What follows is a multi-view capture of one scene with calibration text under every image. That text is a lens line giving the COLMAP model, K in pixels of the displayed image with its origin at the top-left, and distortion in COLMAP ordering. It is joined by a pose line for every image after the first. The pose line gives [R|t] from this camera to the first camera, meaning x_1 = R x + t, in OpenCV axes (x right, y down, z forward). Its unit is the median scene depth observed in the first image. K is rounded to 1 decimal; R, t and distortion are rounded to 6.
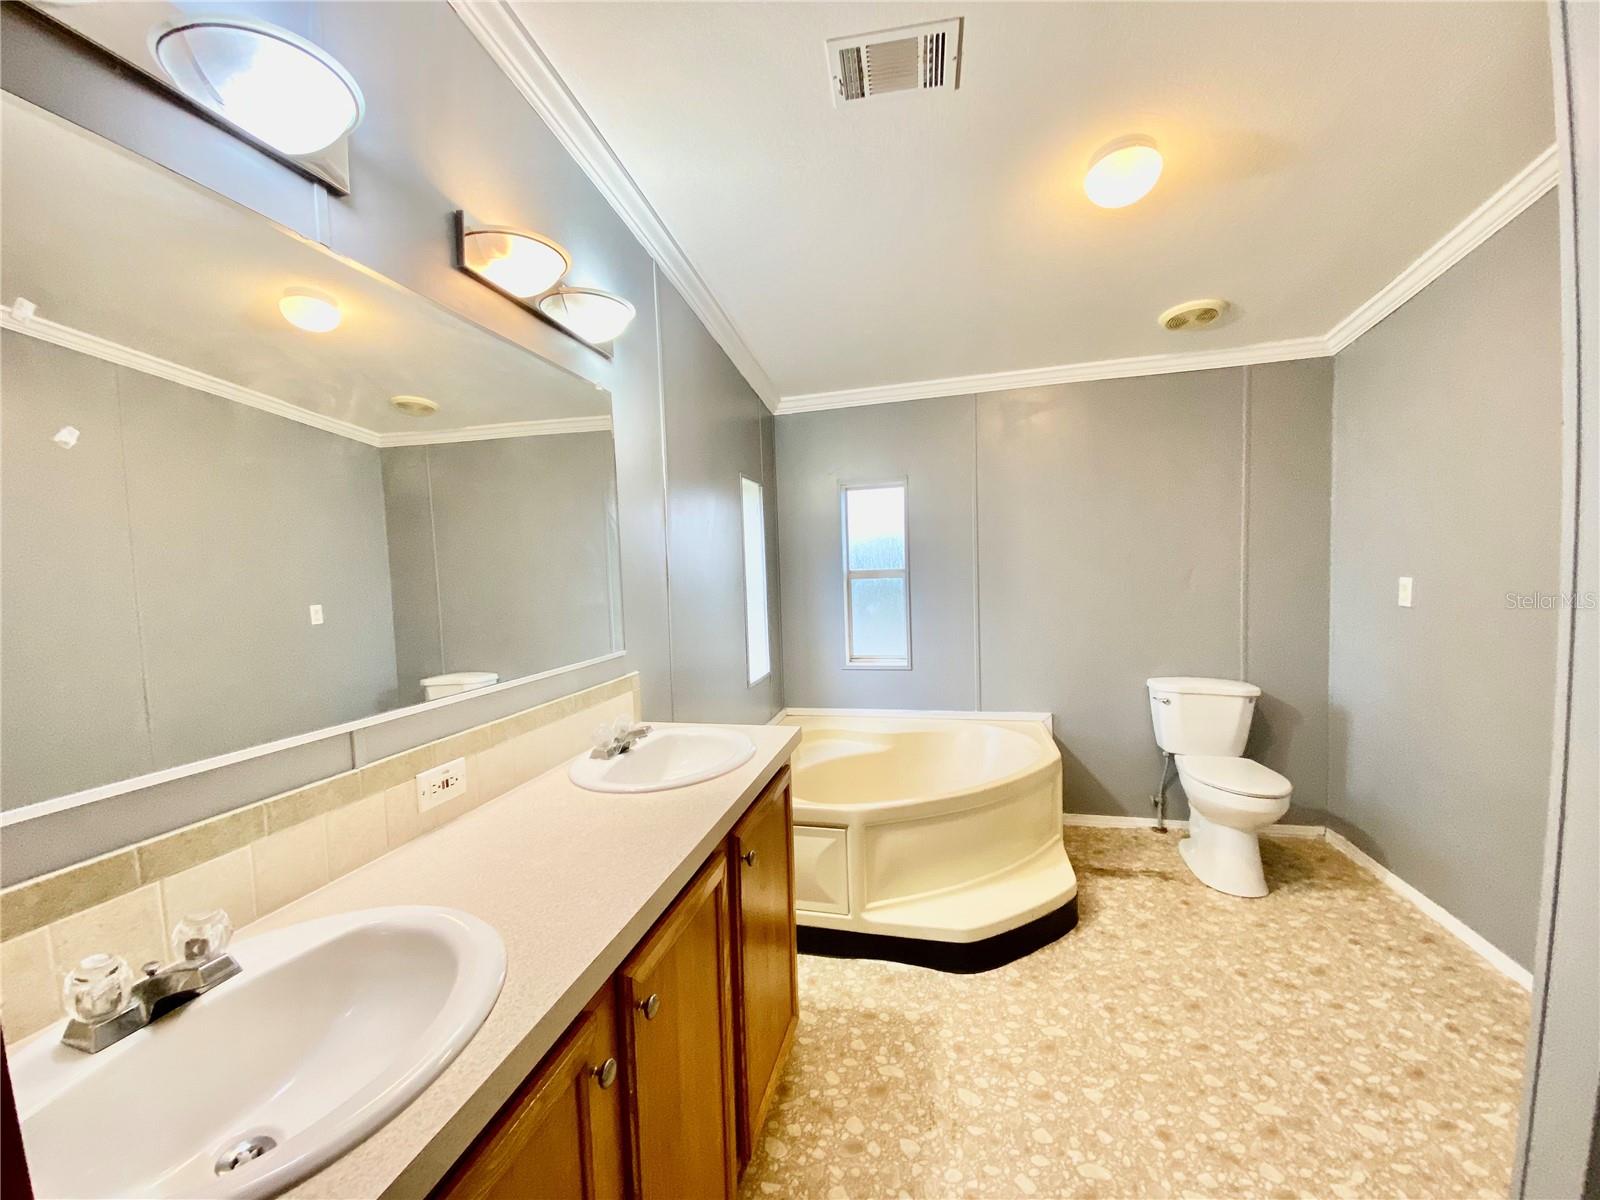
lens RADIAL K [[643.4, 0, 792.0], [0, 643.4, 610.4], [0, 0, 1]] dist [0.035925, -0.032450]
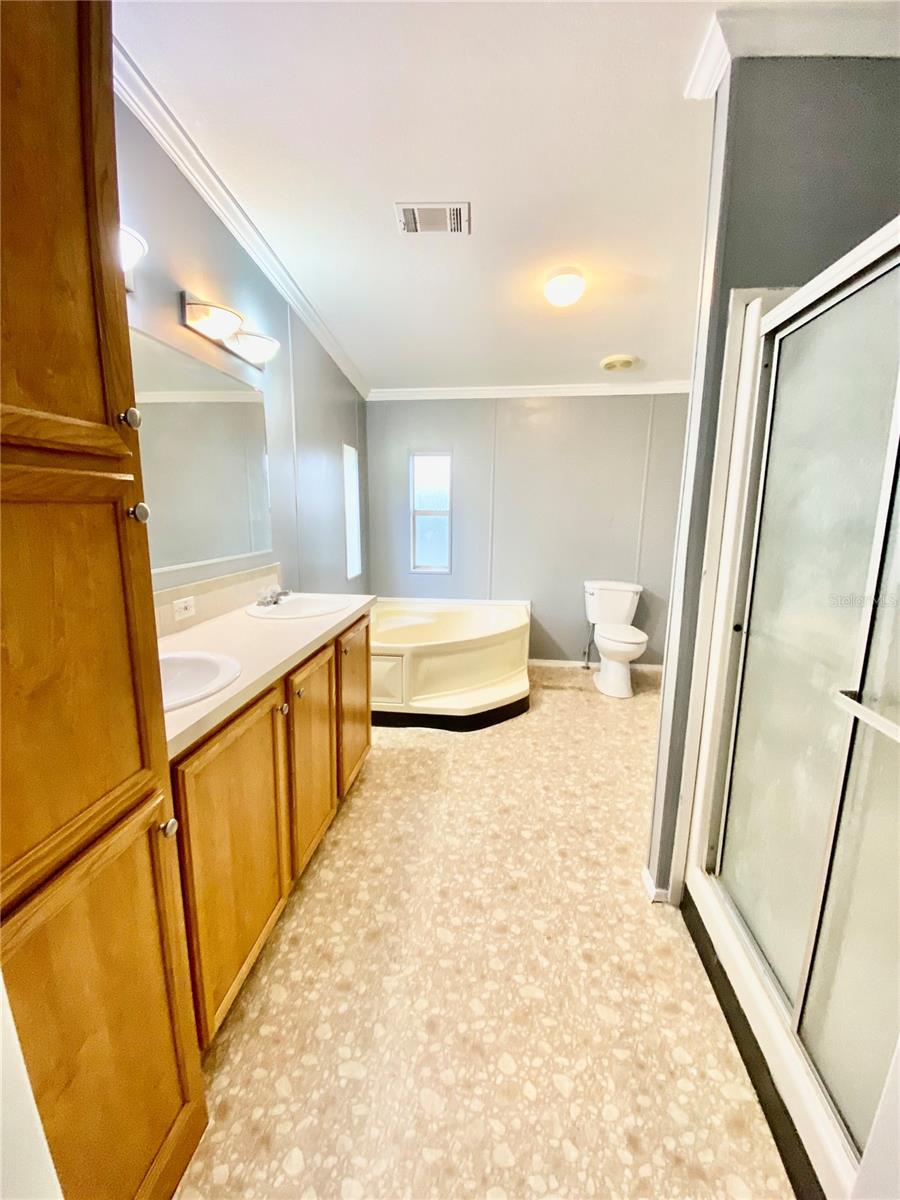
lens RADIAL K [[482.5, 0, 447.0], [0, 482.5, 595.5], [0, 0, 1]] dist [0.035925, -0.032450]
pose [[0.990391, 0.020413, 0.136784, 0.022416], [-0.035472, 0.993455, 0.108577, 0.024494], [-0.133672, -0.112386, 0.984633, -0.298952]]
